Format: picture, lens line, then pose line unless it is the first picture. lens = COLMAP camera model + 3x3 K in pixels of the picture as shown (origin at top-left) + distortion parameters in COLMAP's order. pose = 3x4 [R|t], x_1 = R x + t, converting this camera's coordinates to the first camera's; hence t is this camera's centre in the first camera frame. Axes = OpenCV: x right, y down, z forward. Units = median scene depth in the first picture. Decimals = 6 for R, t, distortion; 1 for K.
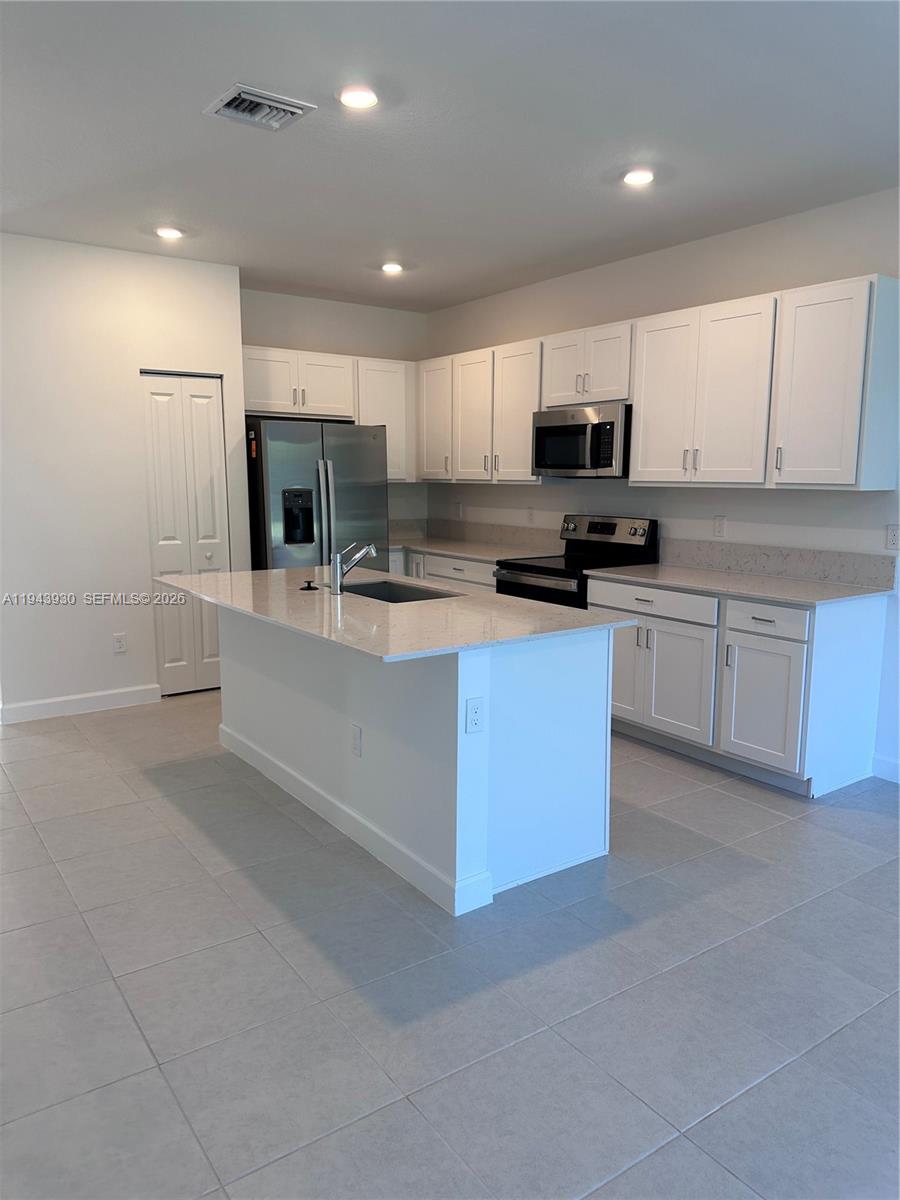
lens RADIAL K [[856.4, 0, 450.0], [0, 856.4, 600.0], [0, 0, 1]] dist [0.190532, -0.355882]
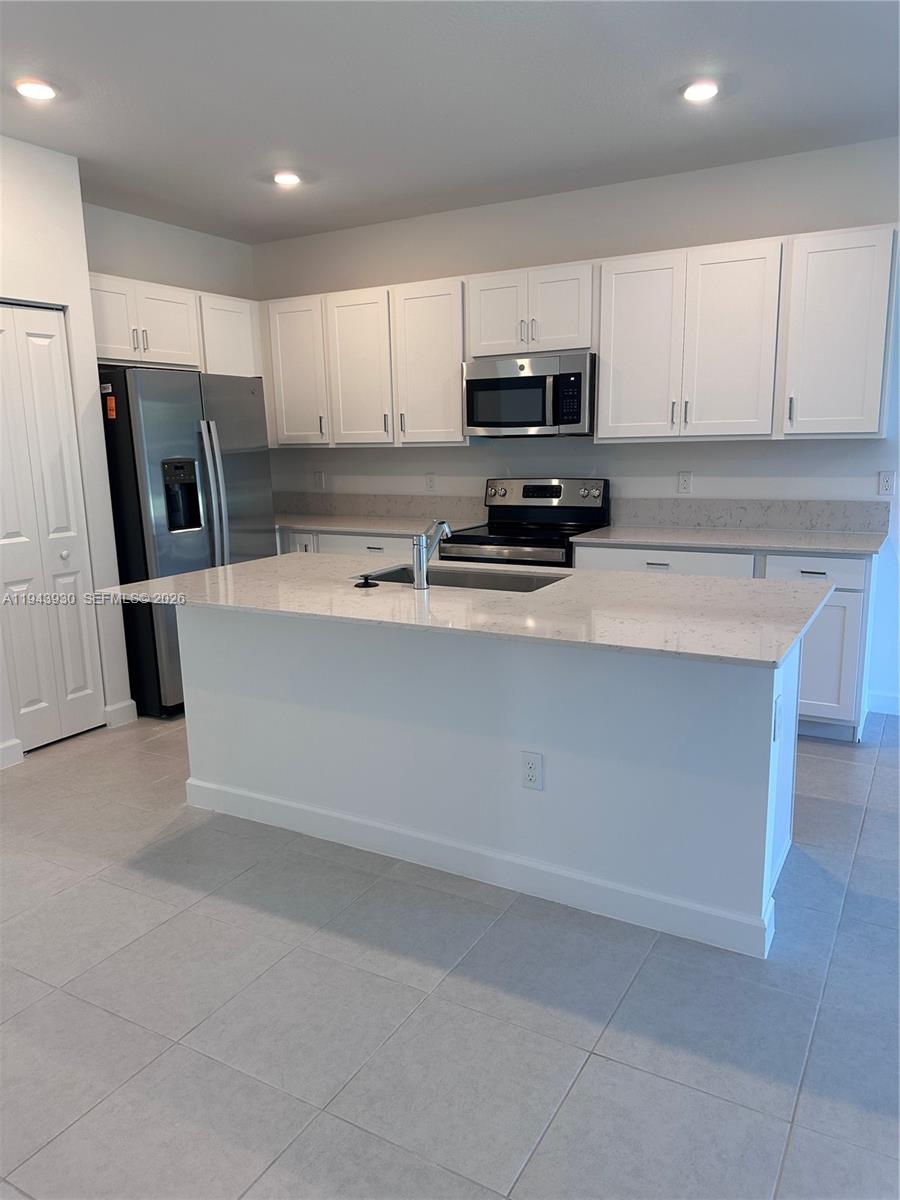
lens RADIAL K [[856.4, 0, 450.0], [0, 856.4, 600.0], [0, 0, 1]] dist [0.190532, -0.355882]
pose [[0.904062, -0.101090, 0.415273, -0.307416], [0.086526, 0.994796, 0.053794, -0.025632], [-0.418550, -0.012701, 0.908105, 0.200475]]
